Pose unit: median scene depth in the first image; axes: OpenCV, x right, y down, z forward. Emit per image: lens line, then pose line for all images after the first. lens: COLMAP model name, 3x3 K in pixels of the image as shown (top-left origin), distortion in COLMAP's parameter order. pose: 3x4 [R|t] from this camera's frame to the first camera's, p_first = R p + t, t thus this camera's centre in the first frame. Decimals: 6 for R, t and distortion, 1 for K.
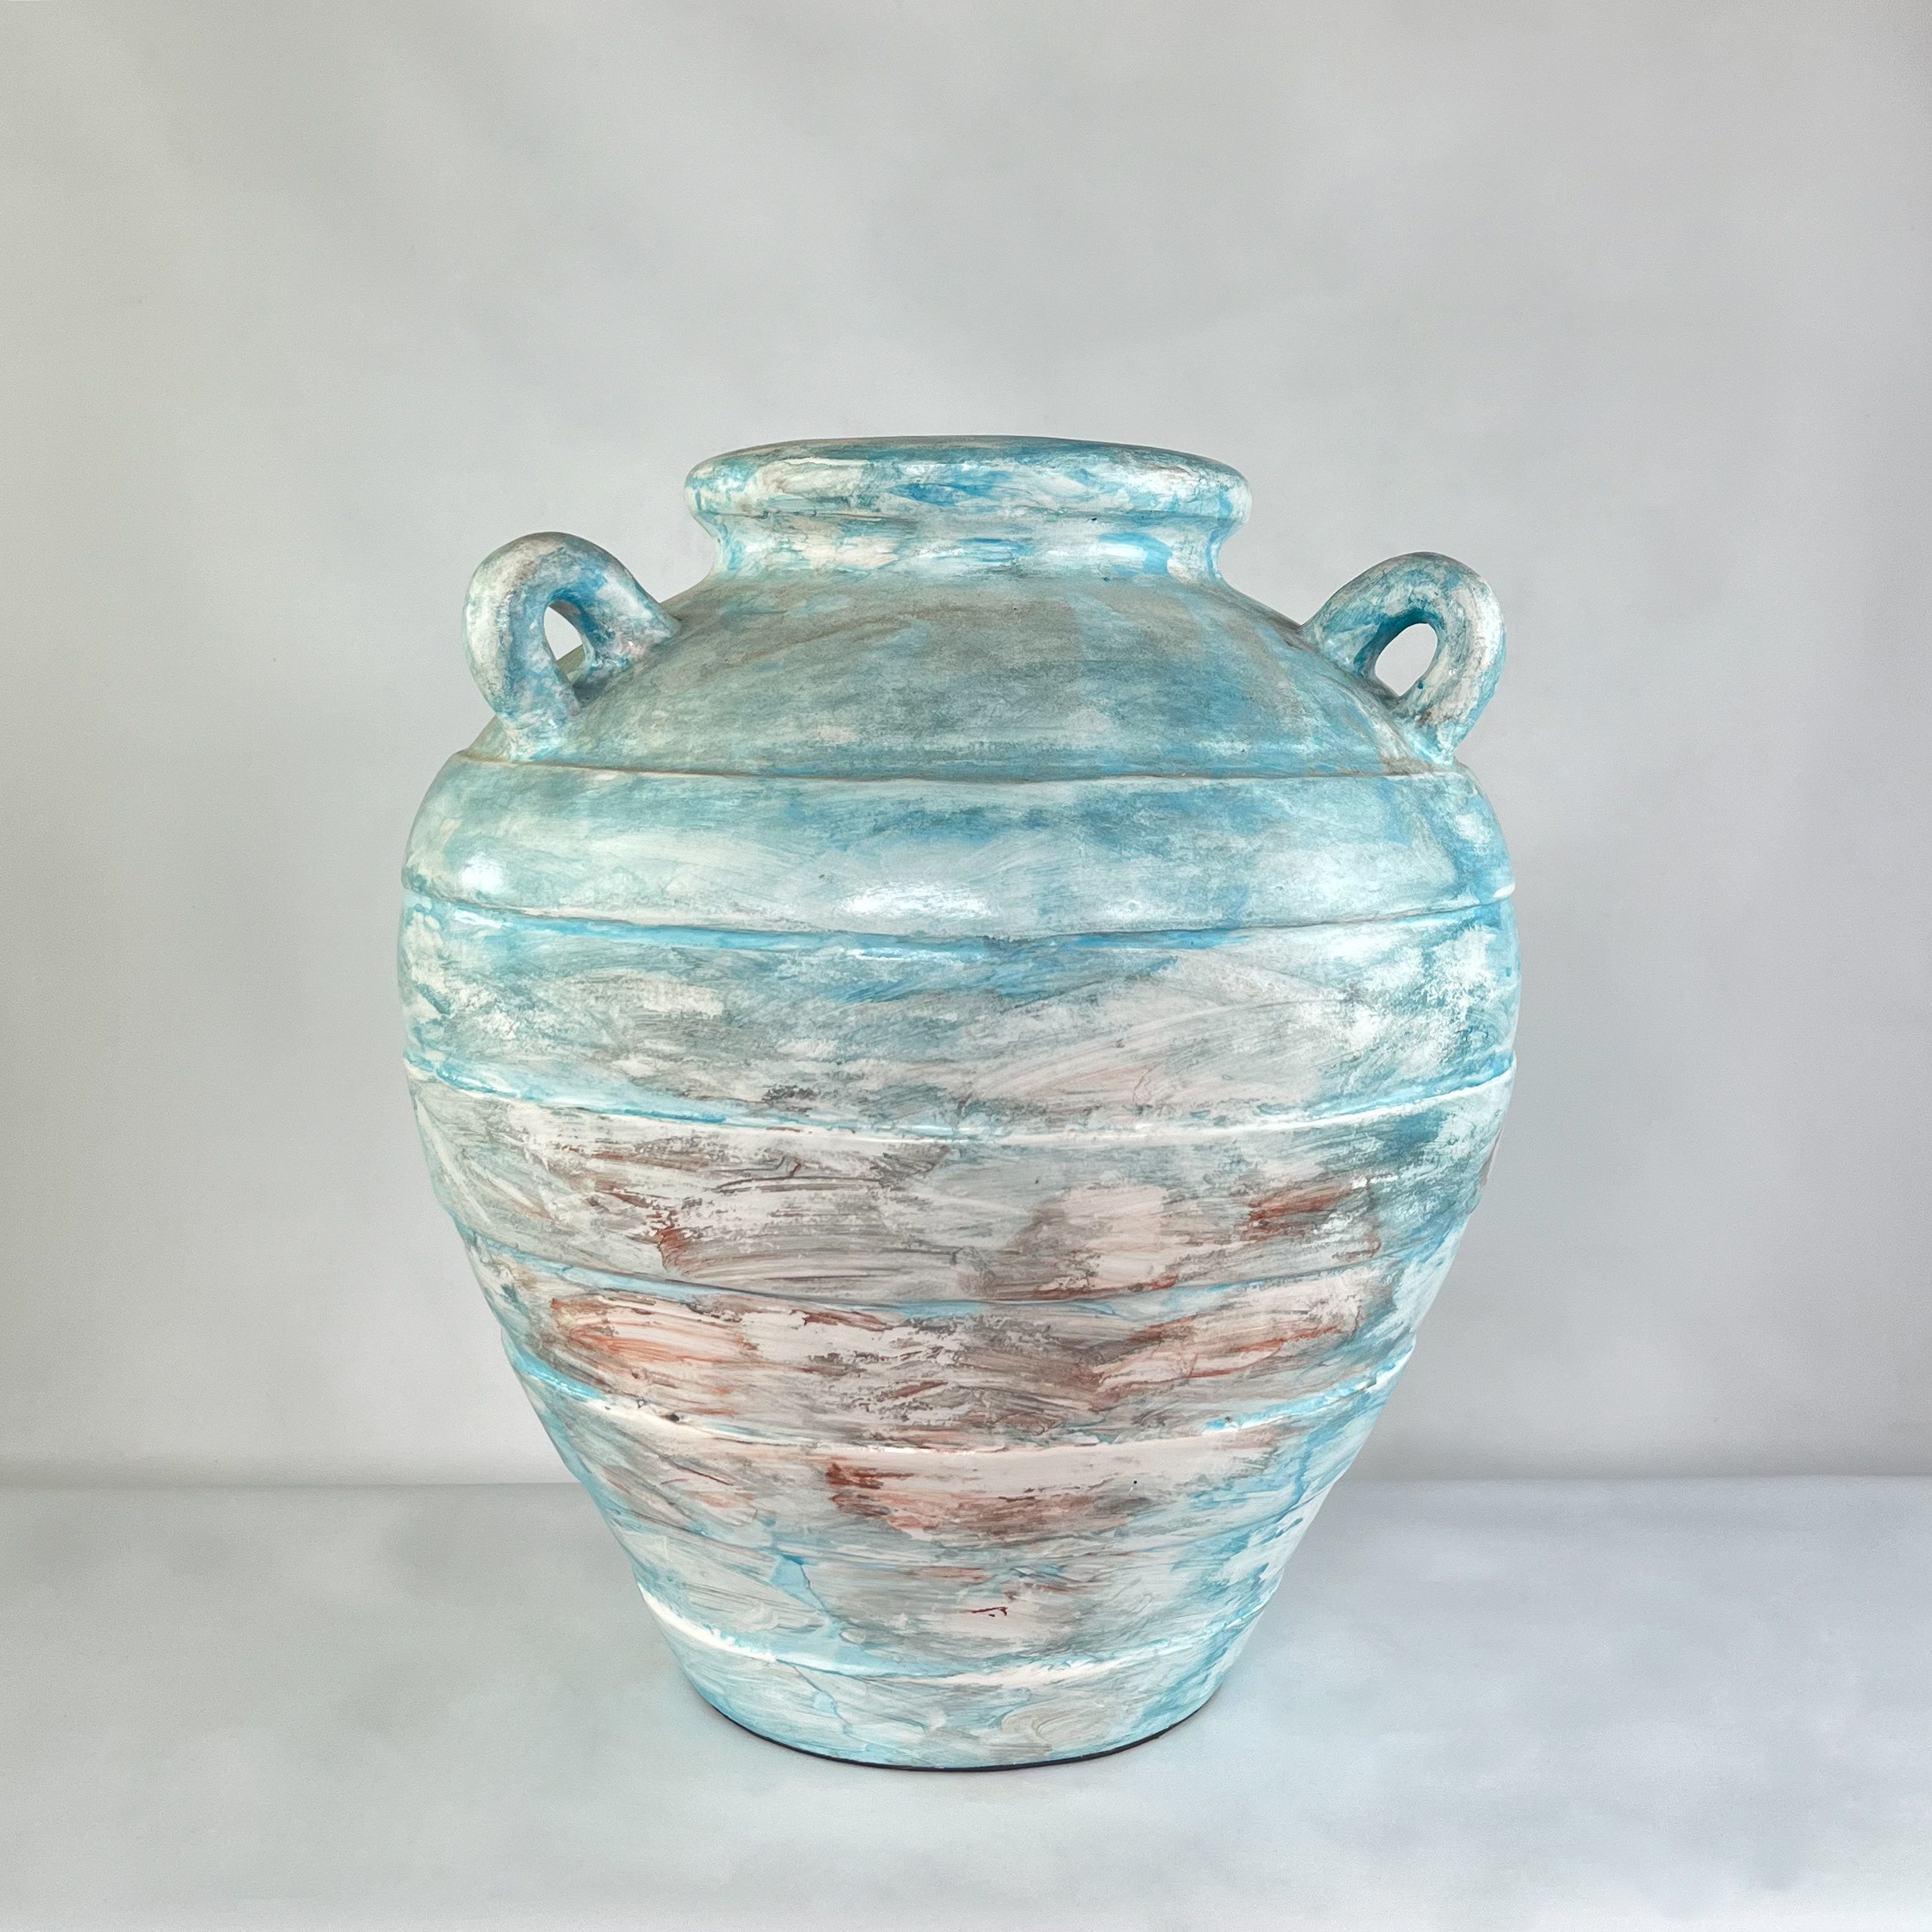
lens RADIAL K [[2381.2, 0, 1008.4], [0, 2381.2, 897.1], [0, 0, 1]] dist [0.201712, -1.016409]
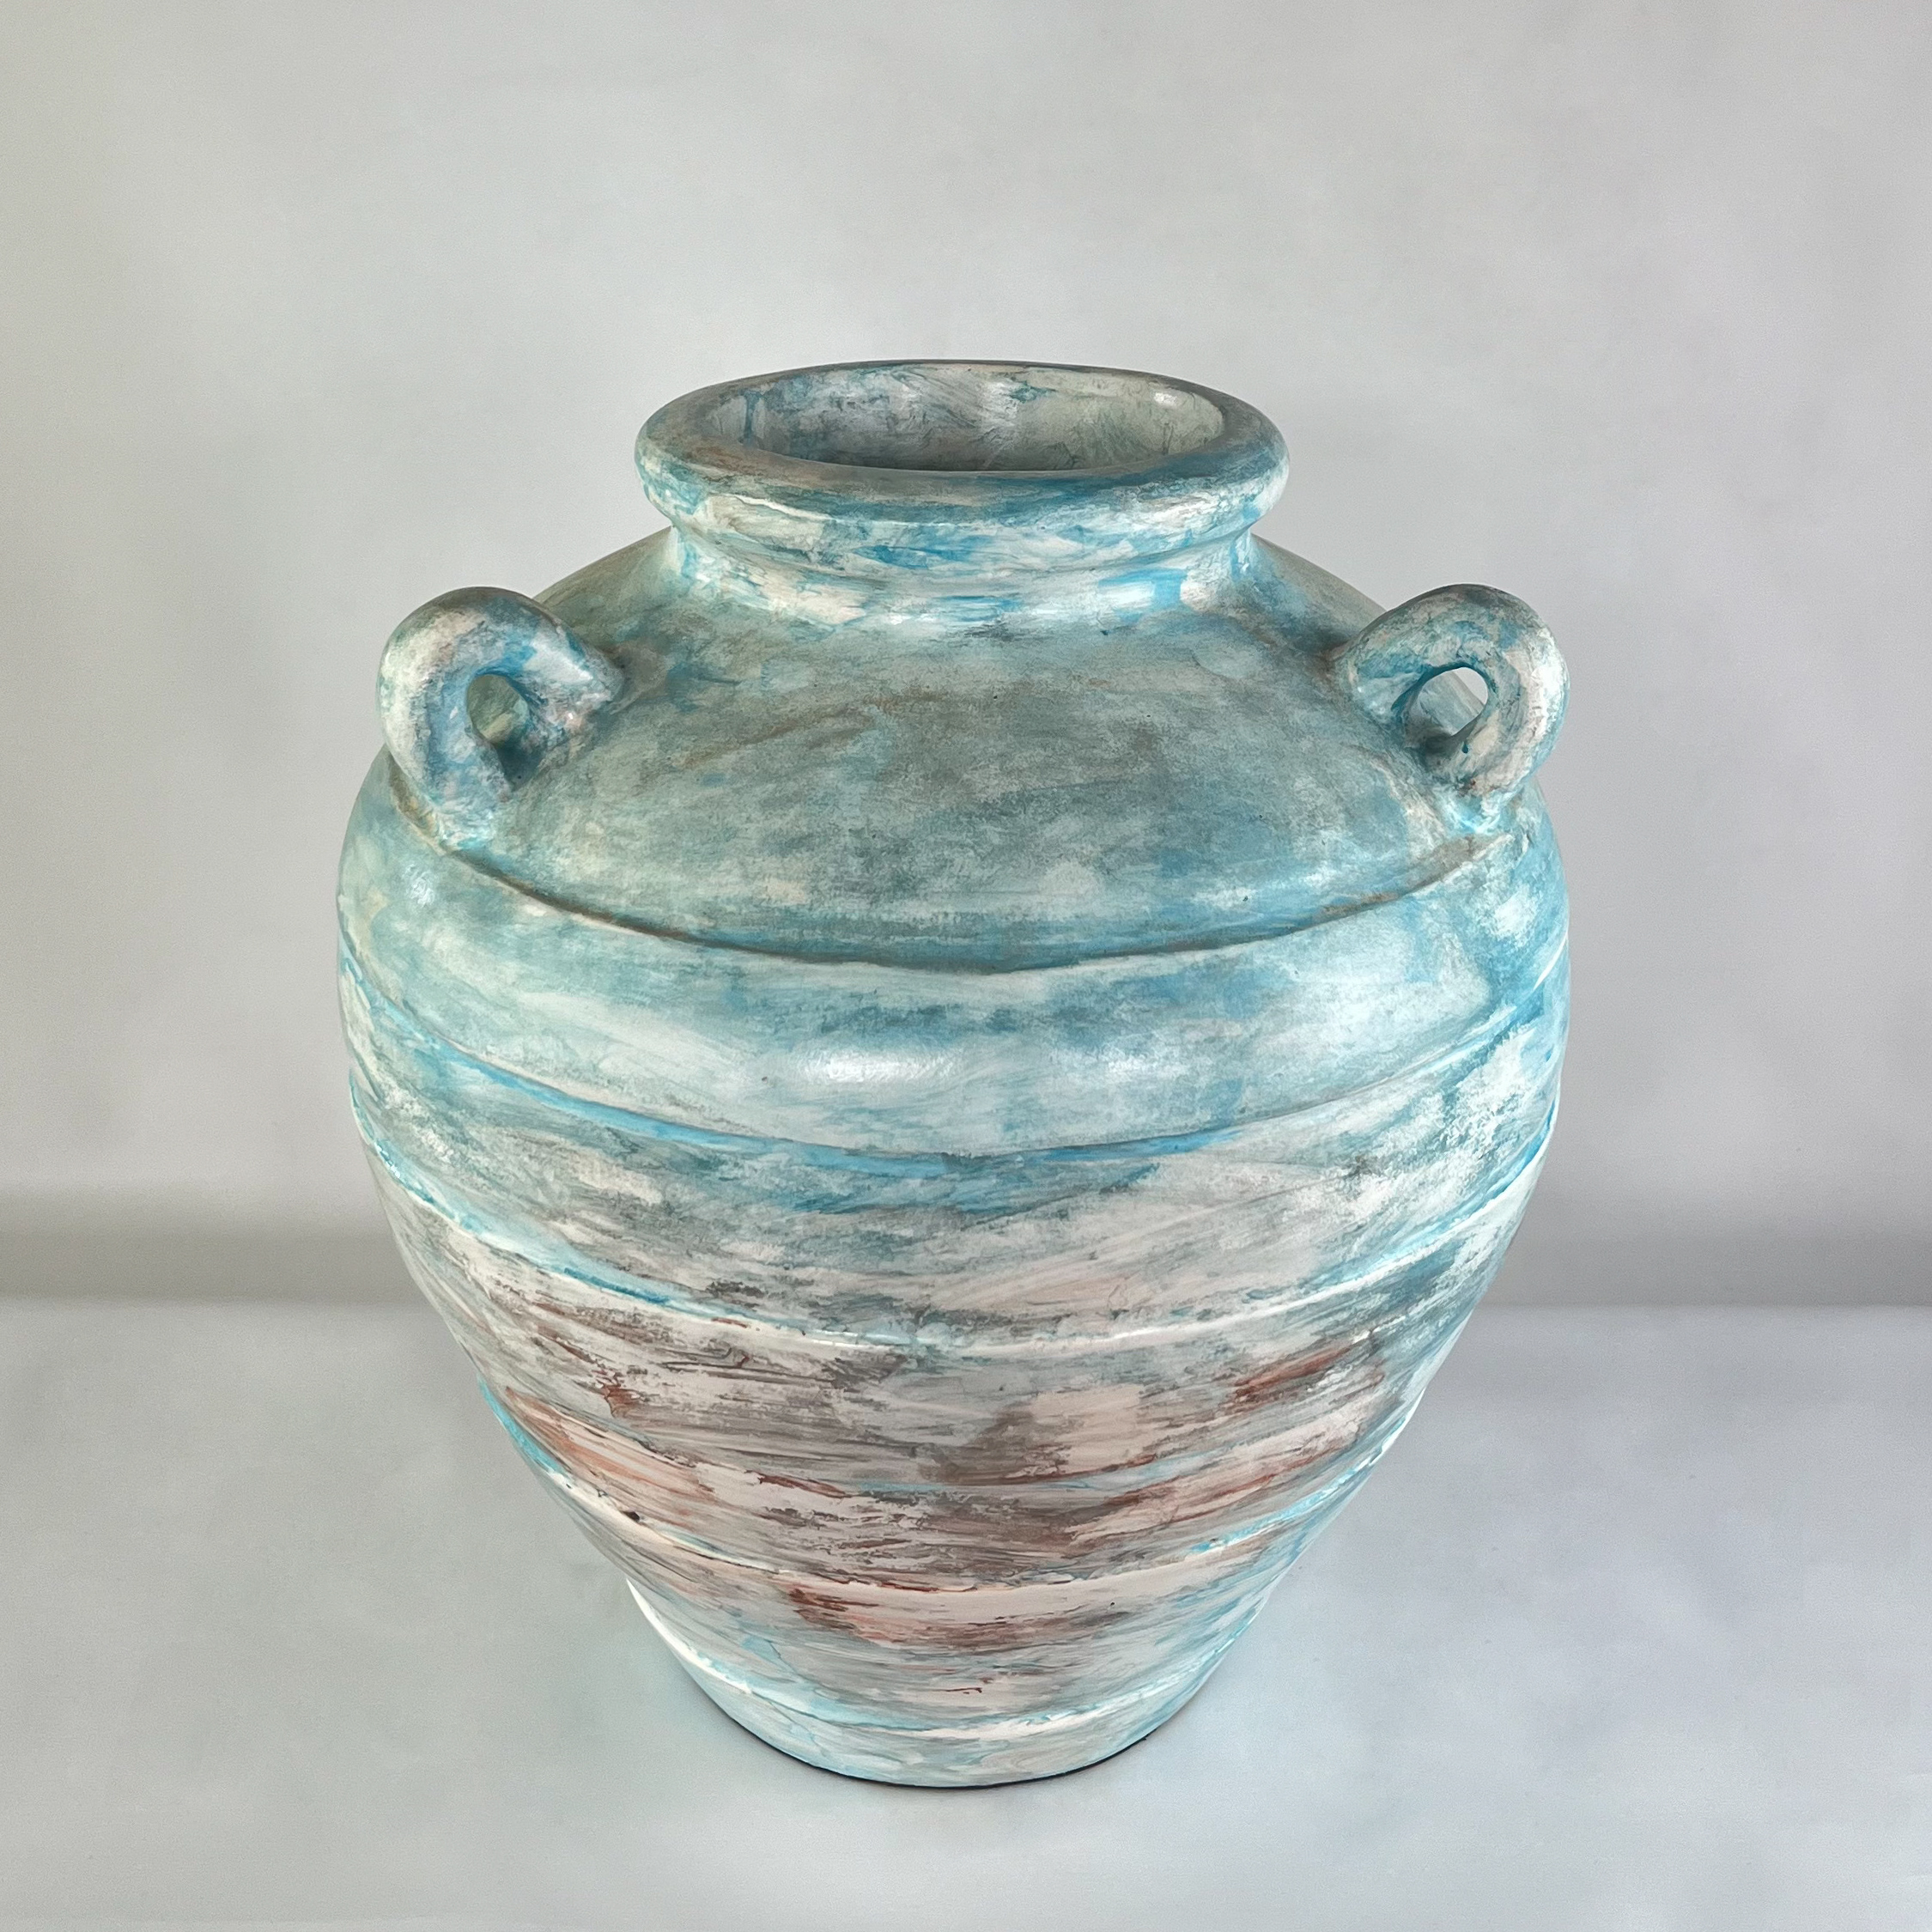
lens RADIAL K [[2560.9, 0, 965.9], [0, 2560.9, 735.1], [0, 0, 1]] dist [0.169821, -0.794040]
pose [[0.998067, 0.019503, -0.059011, 0.050352], [-0.004175, 0.968381, 0.249441, -0.360834], [0.062010, -0.248712, 0.966590, 0.091395]]
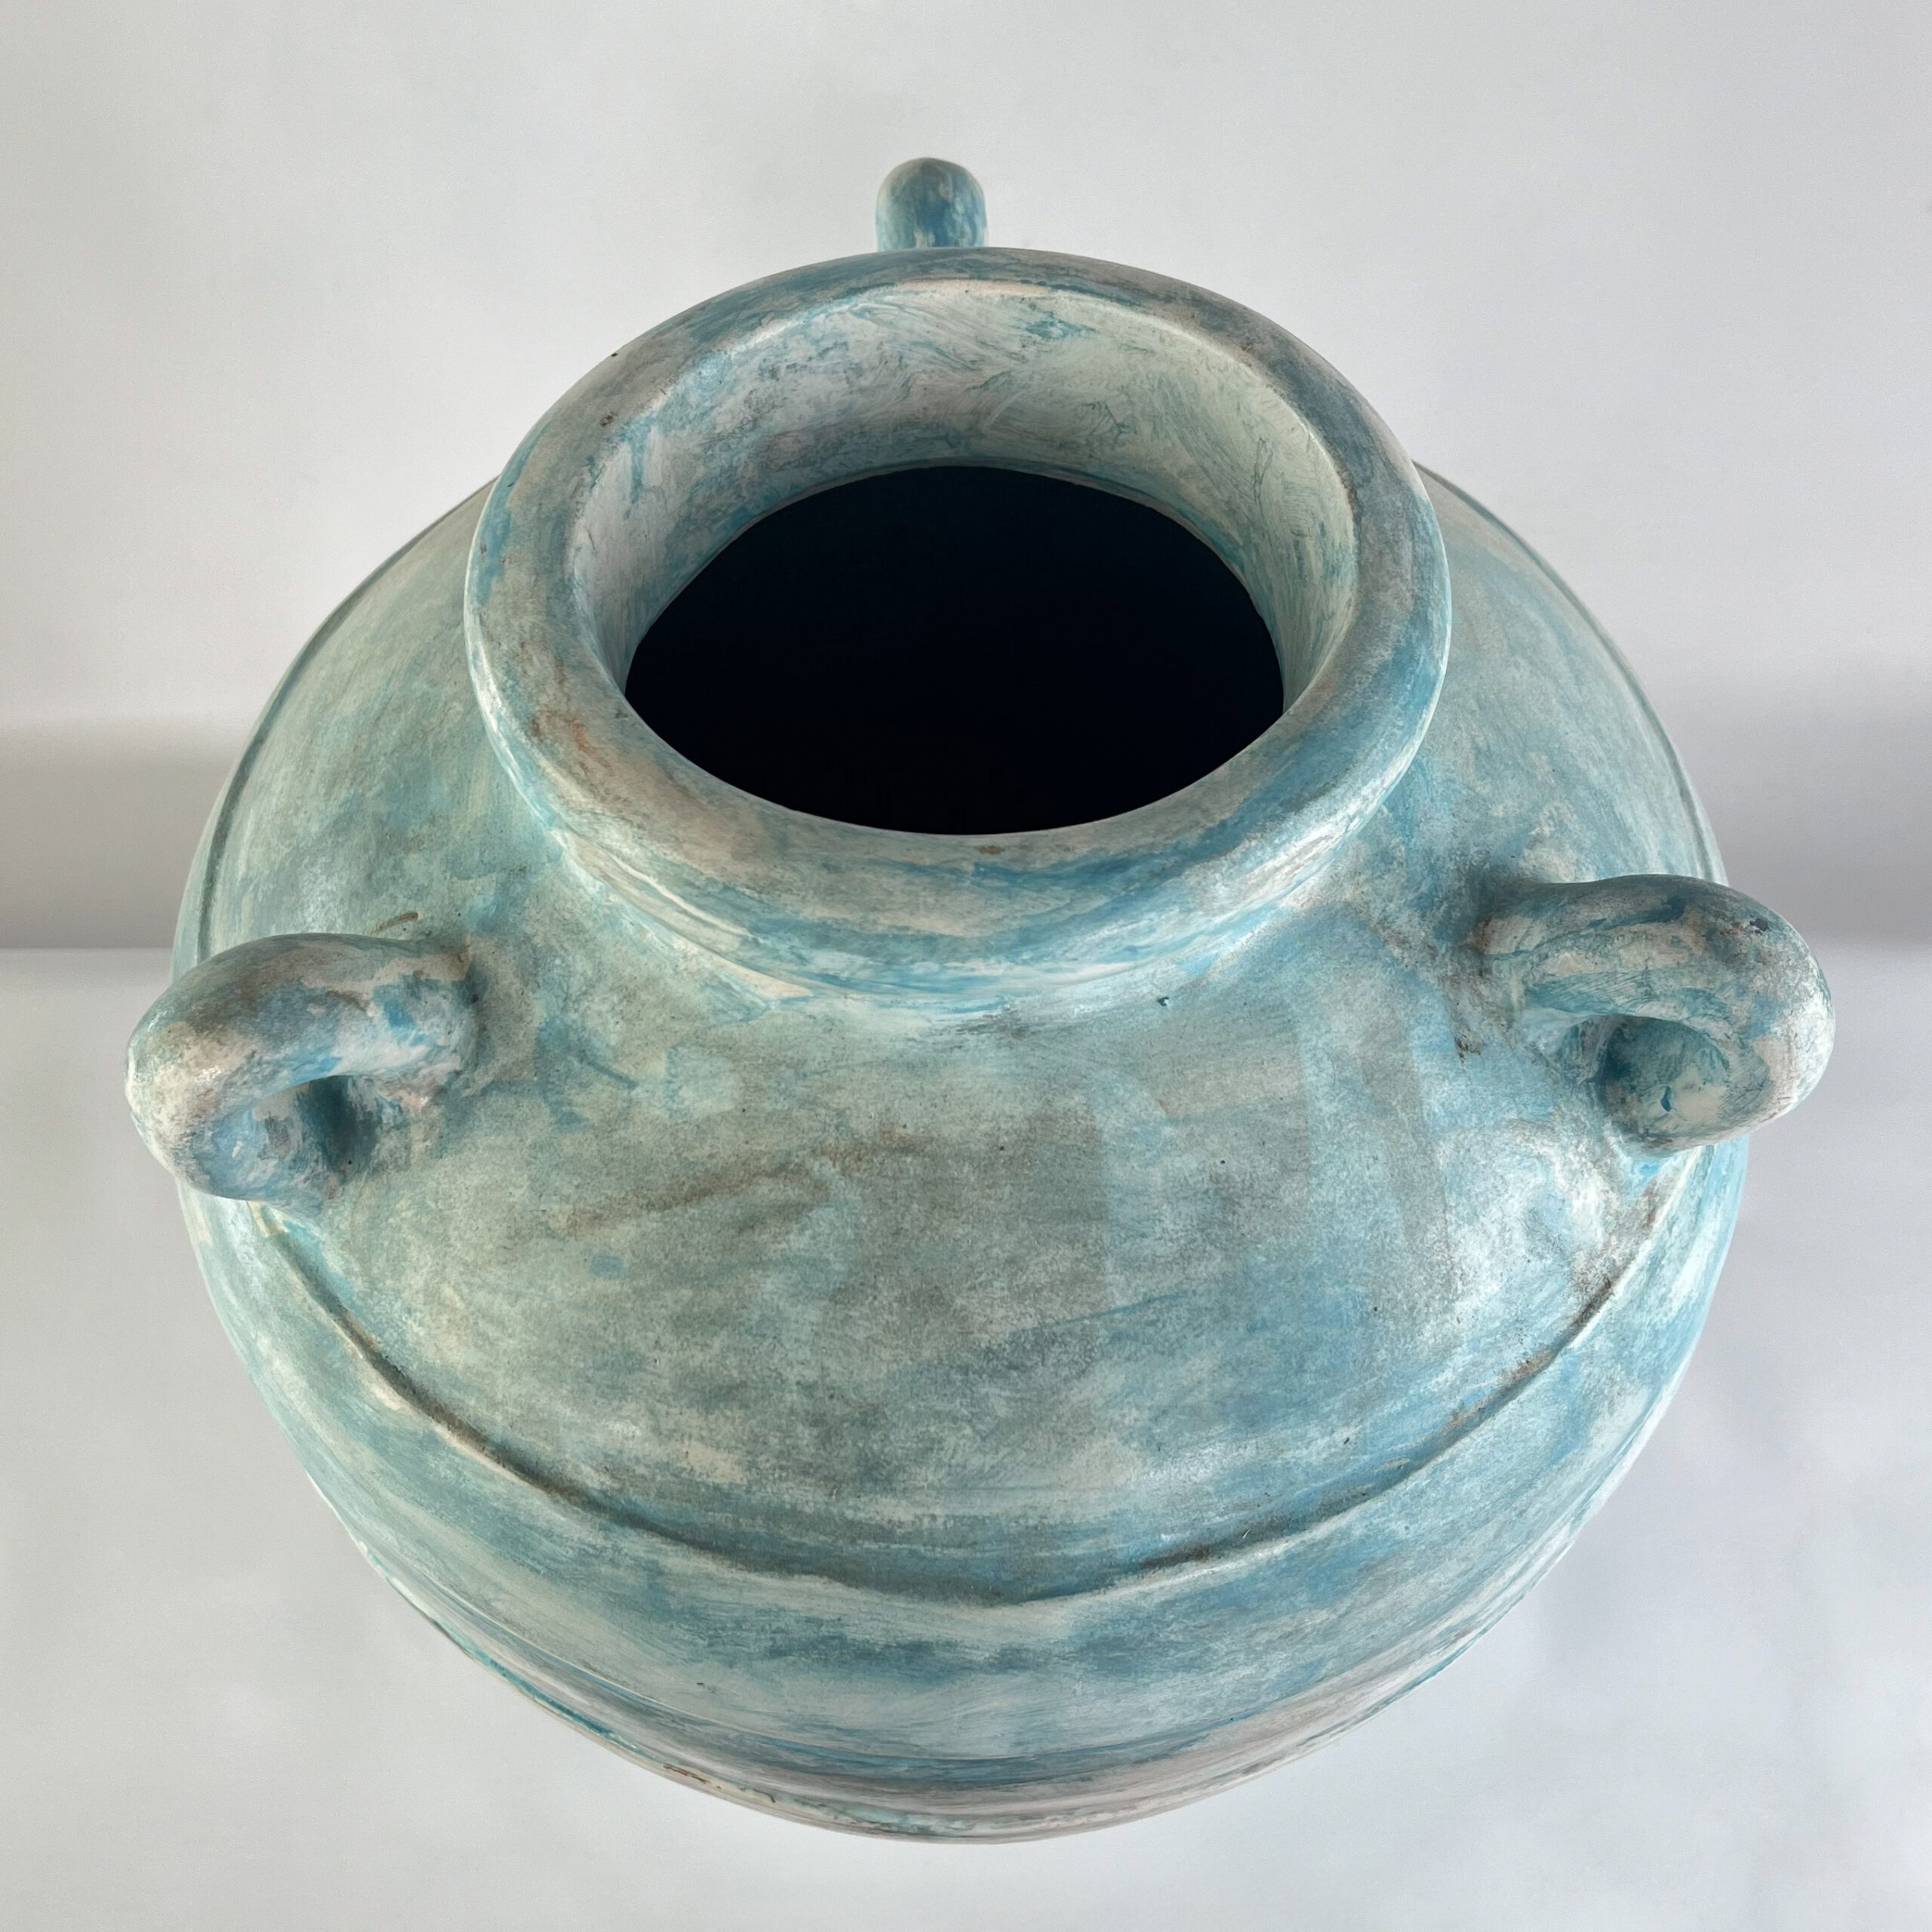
lens RADIAL K [[2161.4, 0, 901.1], [0, 2161.4, 852.2], [0, 0, 1]] dist [0.146595, -0.598204]
pose [[0.995856, 0.045356, -0.078831, 0.018160], [0.026684, 0.682916, 0.730009, -0.607612], [0.086946, -0.729087, 0.678876, 0.715925]]
